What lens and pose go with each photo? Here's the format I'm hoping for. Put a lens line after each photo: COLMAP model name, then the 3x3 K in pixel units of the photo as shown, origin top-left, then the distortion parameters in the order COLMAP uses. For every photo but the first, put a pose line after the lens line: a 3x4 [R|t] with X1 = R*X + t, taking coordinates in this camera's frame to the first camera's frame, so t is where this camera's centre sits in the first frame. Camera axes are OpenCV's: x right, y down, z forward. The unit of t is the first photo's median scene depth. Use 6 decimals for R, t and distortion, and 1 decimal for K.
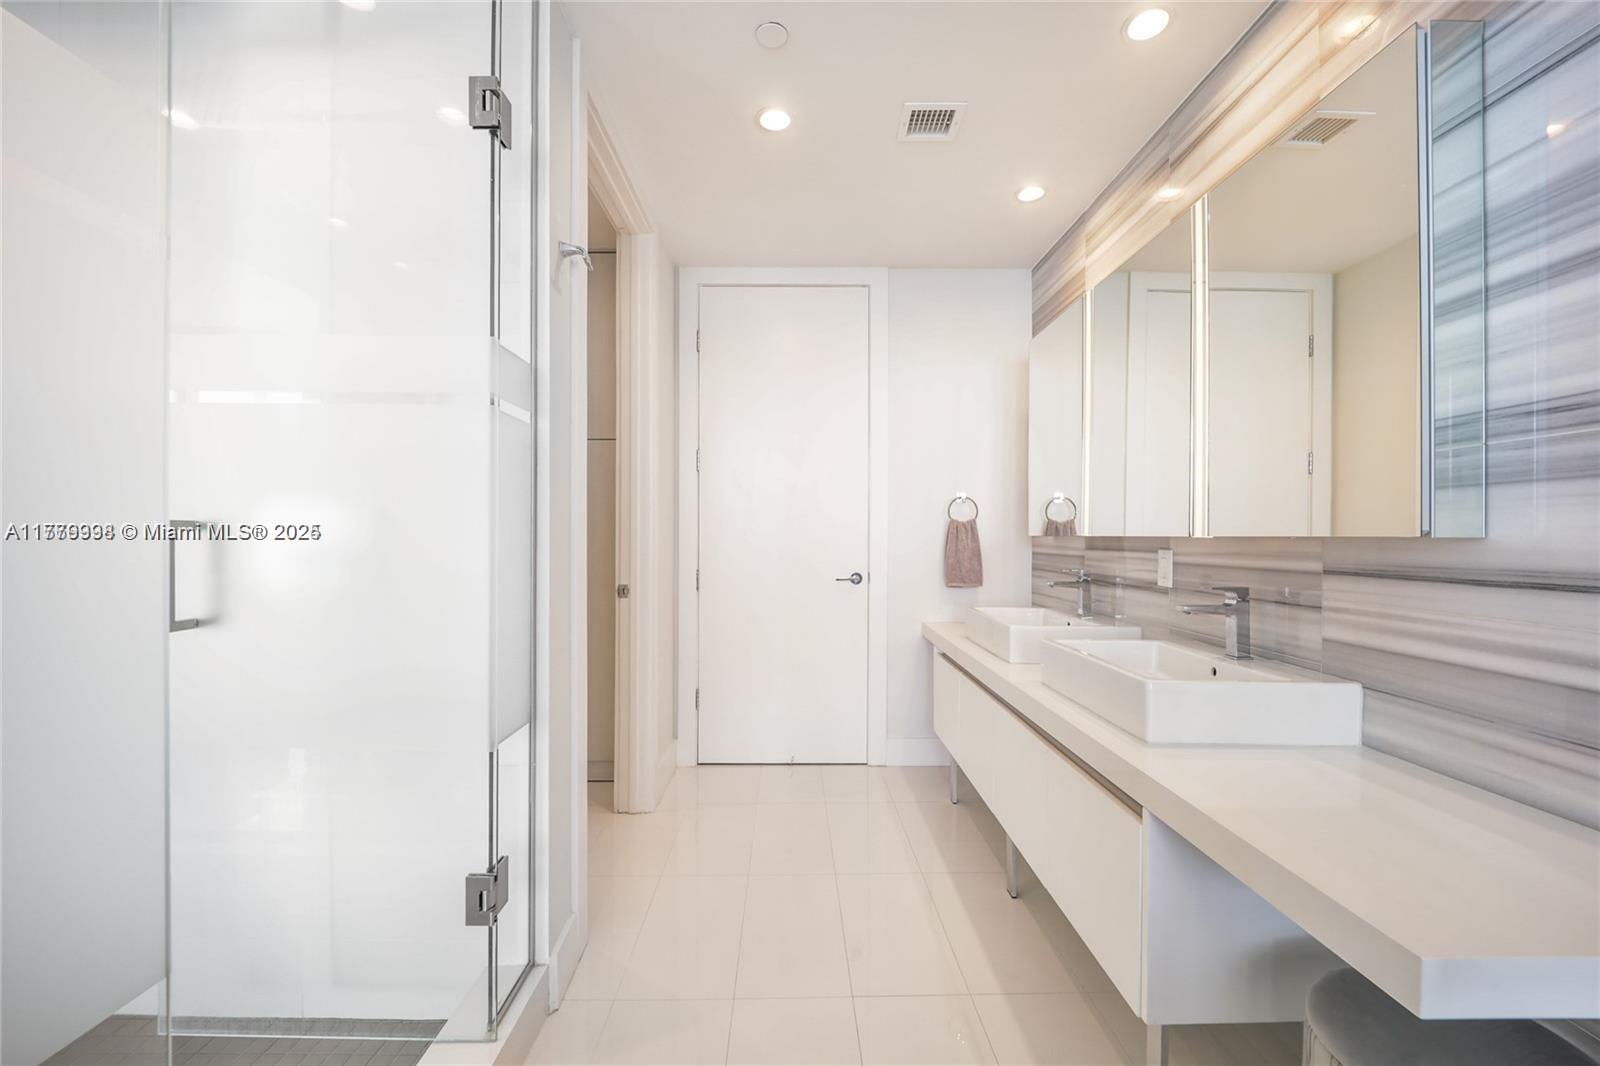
lens RADIAL K [[641.0, 0, 797.7], [0, 641.0, 543.6], [0, 0, 1]] dist [-0.014182, -0.000289]
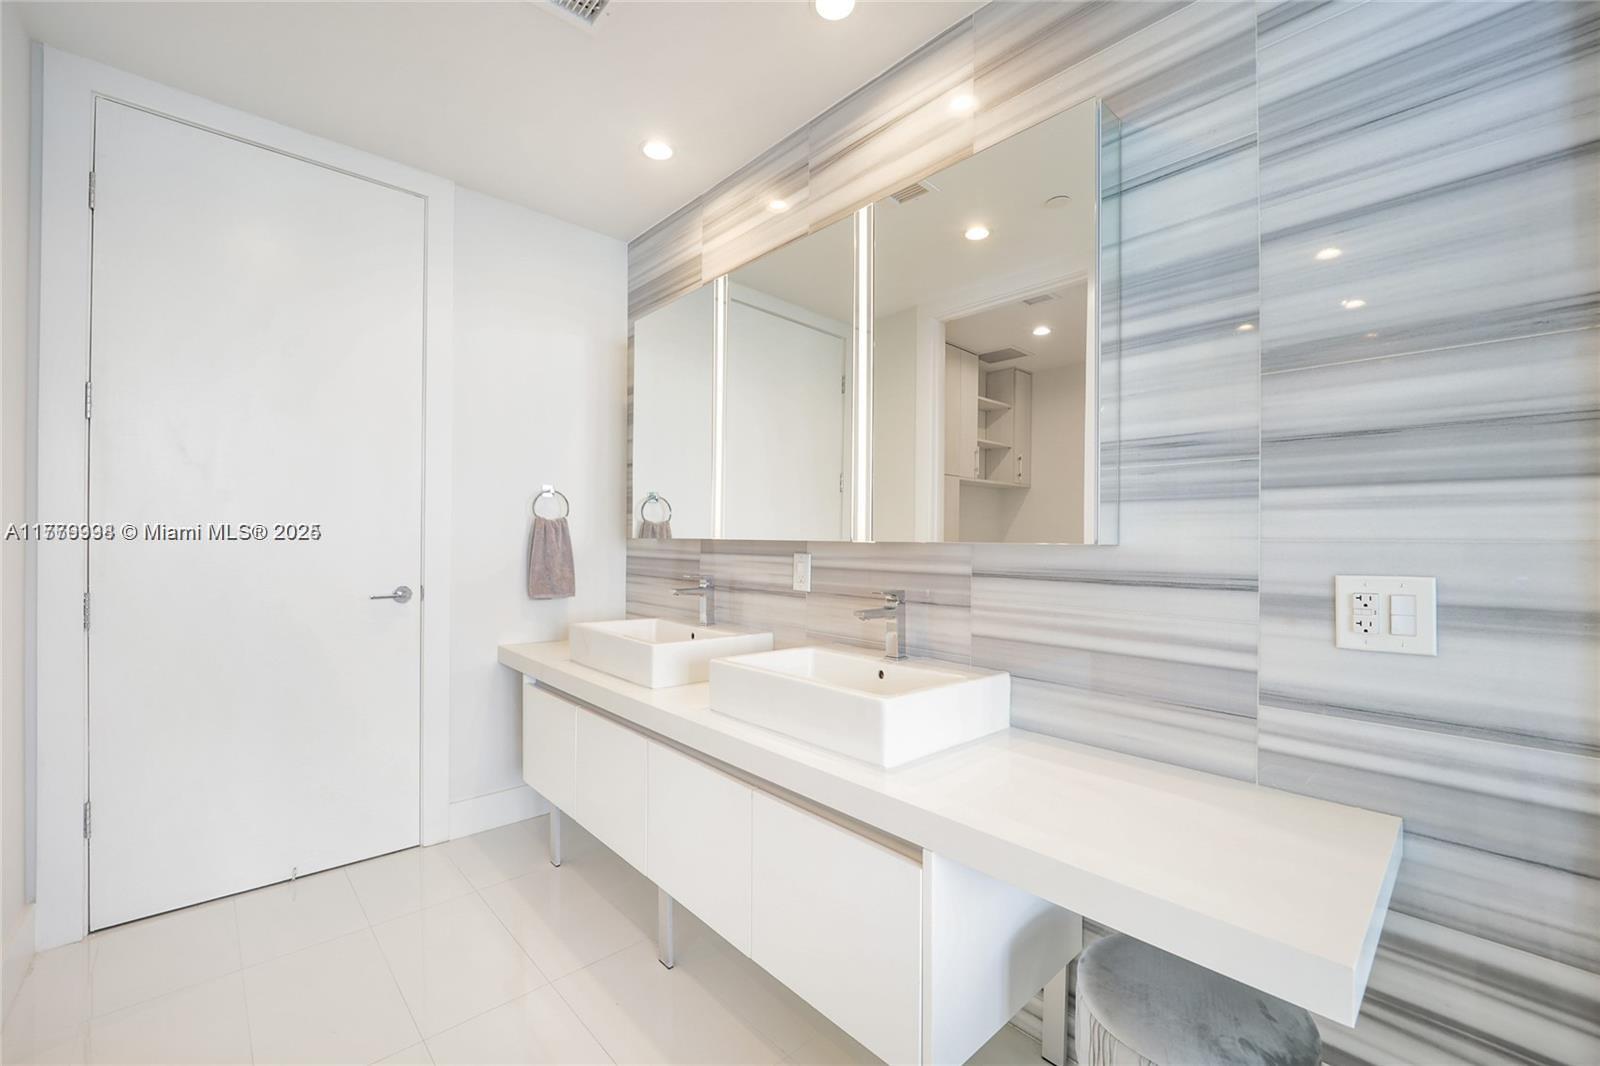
lens RADIAL K [[641.0, 0, 797.7], [0, 641.0, 543.6], [0, 0, 1]] dist [-0.014182, -0.000289]
pose [[0.738997, 0.000497, 0.673708, -0.109349], [-0.000519, 1.000000, -0.000168, -0.006379], [-0.673708, -0.000225, 0.738997, 0.277834]]
